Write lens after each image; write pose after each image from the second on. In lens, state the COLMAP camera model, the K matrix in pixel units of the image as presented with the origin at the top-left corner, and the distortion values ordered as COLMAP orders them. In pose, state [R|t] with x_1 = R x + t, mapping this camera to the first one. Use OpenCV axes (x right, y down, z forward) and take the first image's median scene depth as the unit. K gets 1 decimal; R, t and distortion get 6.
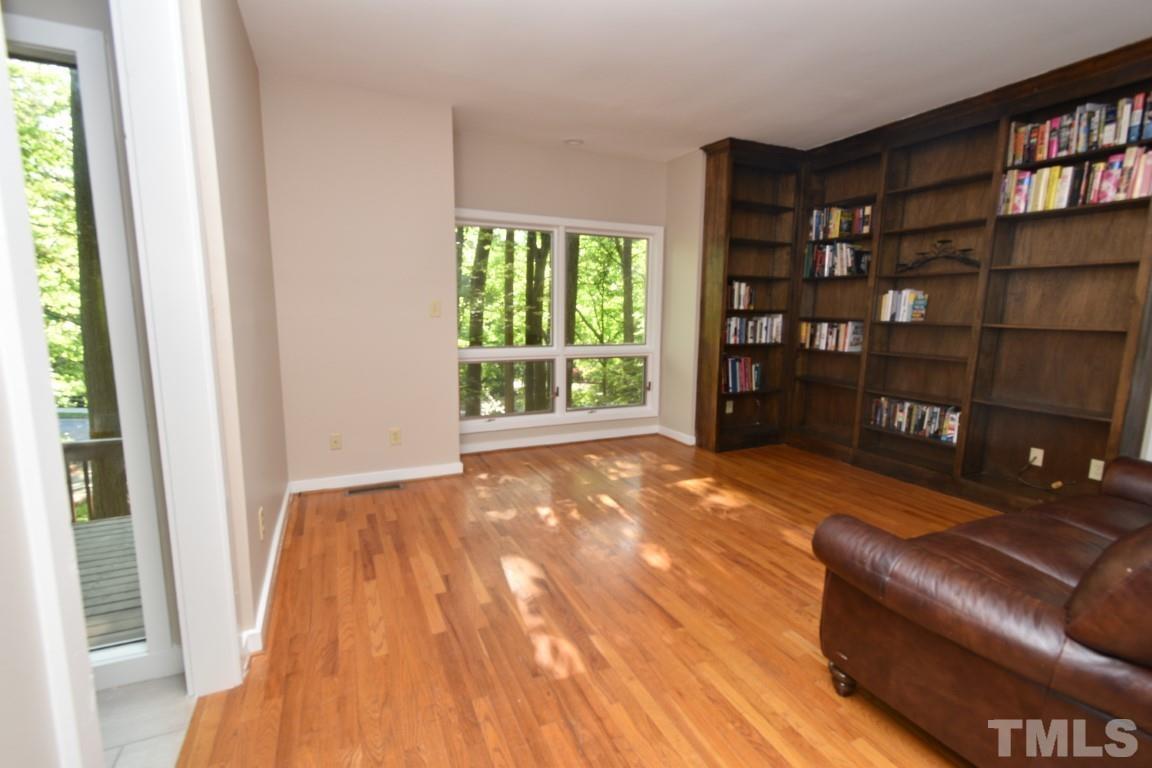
lens RADIAL K [[515.7, 0, 577.2], [0, 515.7, 382.6], [0, 0, 1]] dist [0.005043, -0.002406]
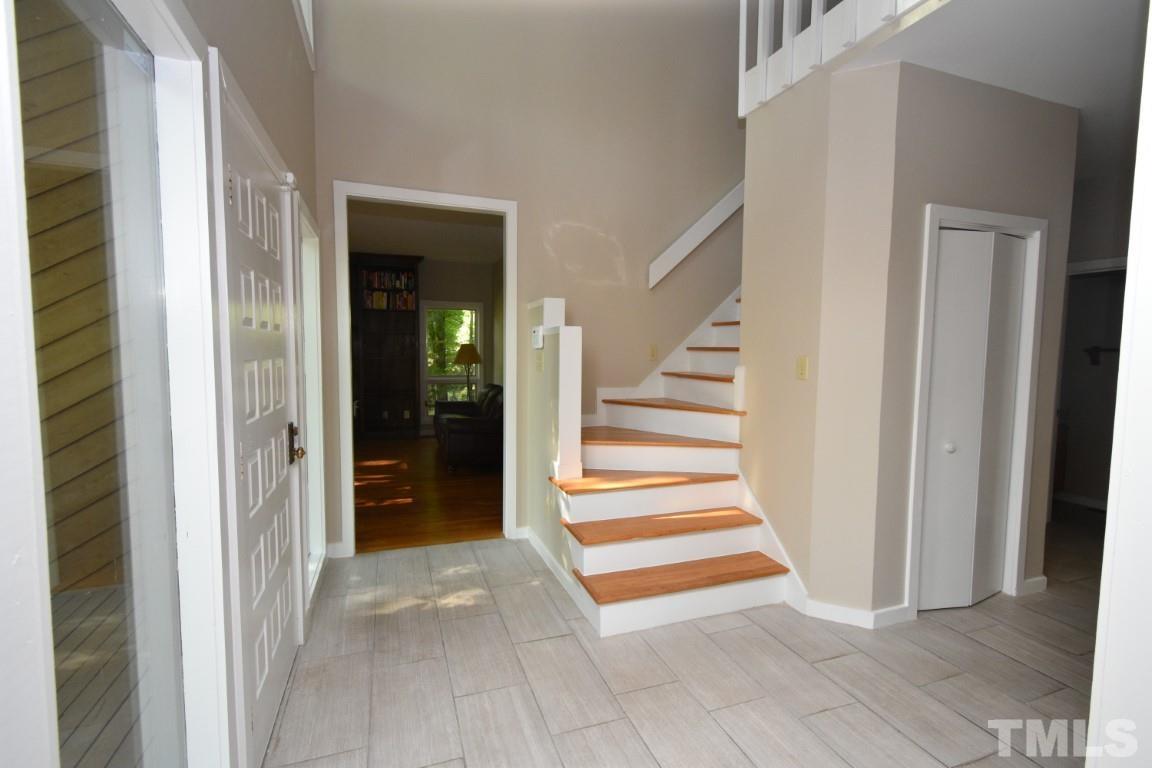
lens RADIAL K [[515.7, 0, 568.9], [0, 515.7, 384.4], [0, 0, 1]] dist [0.005043, -0.002406]
pose [[0.101311, -0.080213, 0.991616, -1.115779], [0.135199, 0.988607, 0.066157, -0.026954], [-0.985625, 0.127363, 0.111001, -0.054353]]
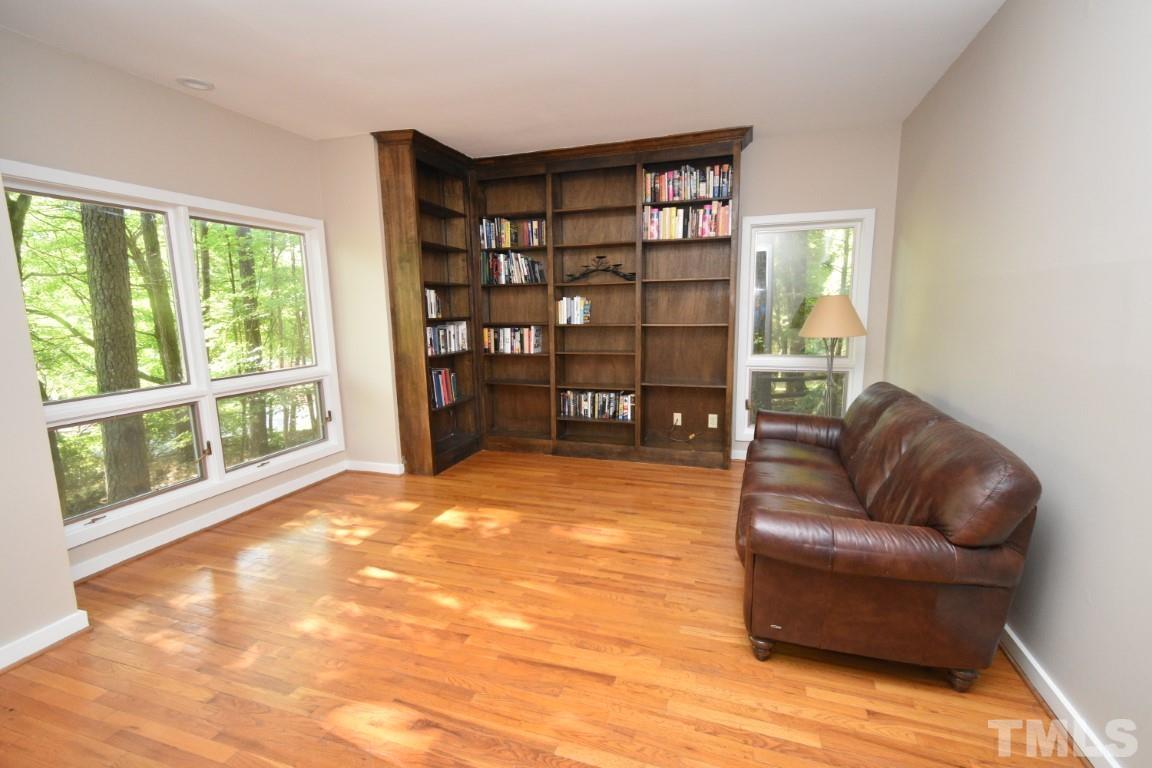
lens RADIAL K [[515.7, 0, 577.2], [0, 515.7, 383.8], [0, 0, 1]] dist [0.005043, -0.002406]
pose [[0.688123, -0.130516, 0.713759, -0.227015], [0.127956, 0.990101, 0.057688, -0.054687], [-0.714222, 0.051633, 0.698012, 0.204571]]
